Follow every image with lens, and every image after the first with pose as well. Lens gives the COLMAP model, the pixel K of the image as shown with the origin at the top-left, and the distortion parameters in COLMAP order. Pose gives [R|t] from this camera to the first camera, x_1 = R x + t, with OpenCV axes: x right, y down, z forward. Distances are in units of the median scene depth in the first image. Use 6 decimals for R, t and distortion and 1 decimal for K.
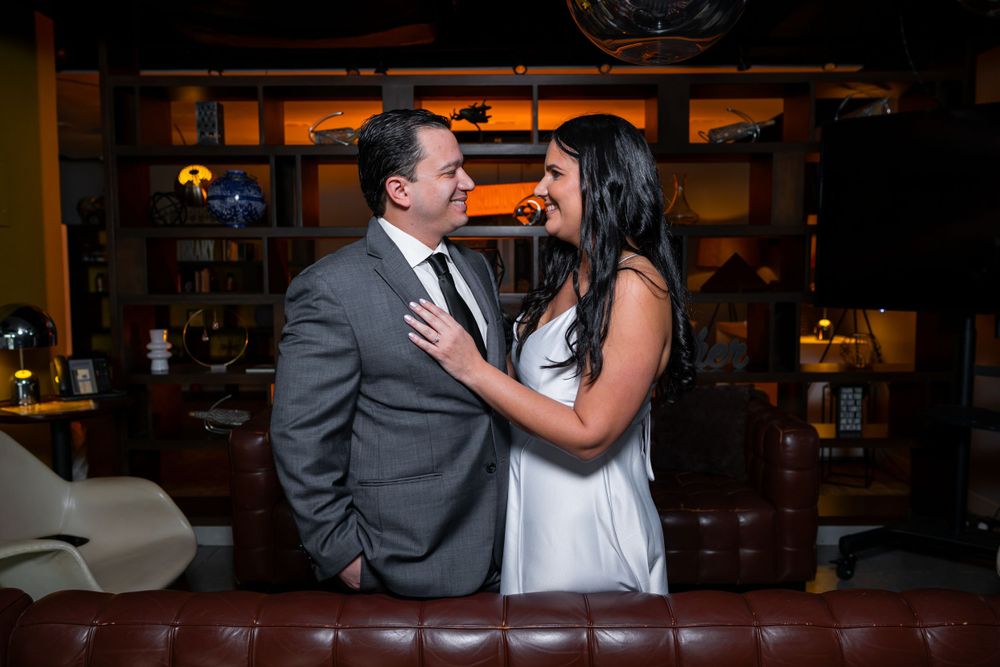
lens RADIAL K [[801.0, 0, 500.0], [0, 801.0, 333.5], [0, 0, 1]] dist [0.001762, -0.002474]
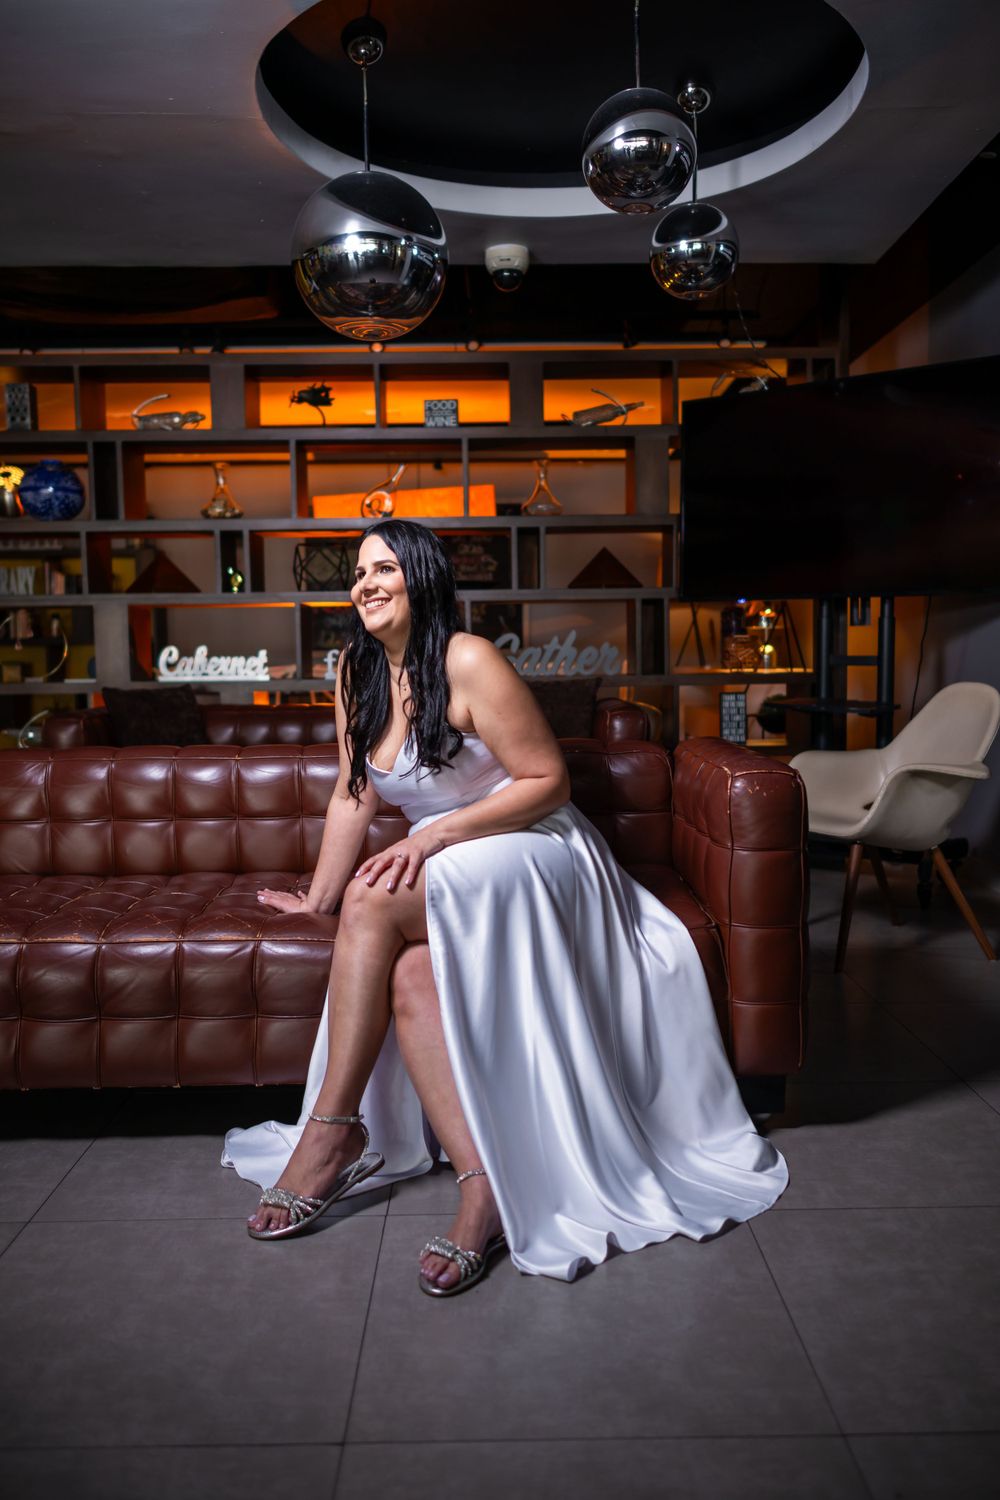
lens RADIAL K [[1201.5, 0, 500.0], [0, 1201.5, 750.0], [0, 0, 1]] dist [0.001762, -0.002474]
pose [[0.999724, -0.010777, 0.020873, 0.143620], [0.010730, 0.999940, 0.002336, 0.124883], [-0.020897, -0.002112, 0.999779, -0.363507]]
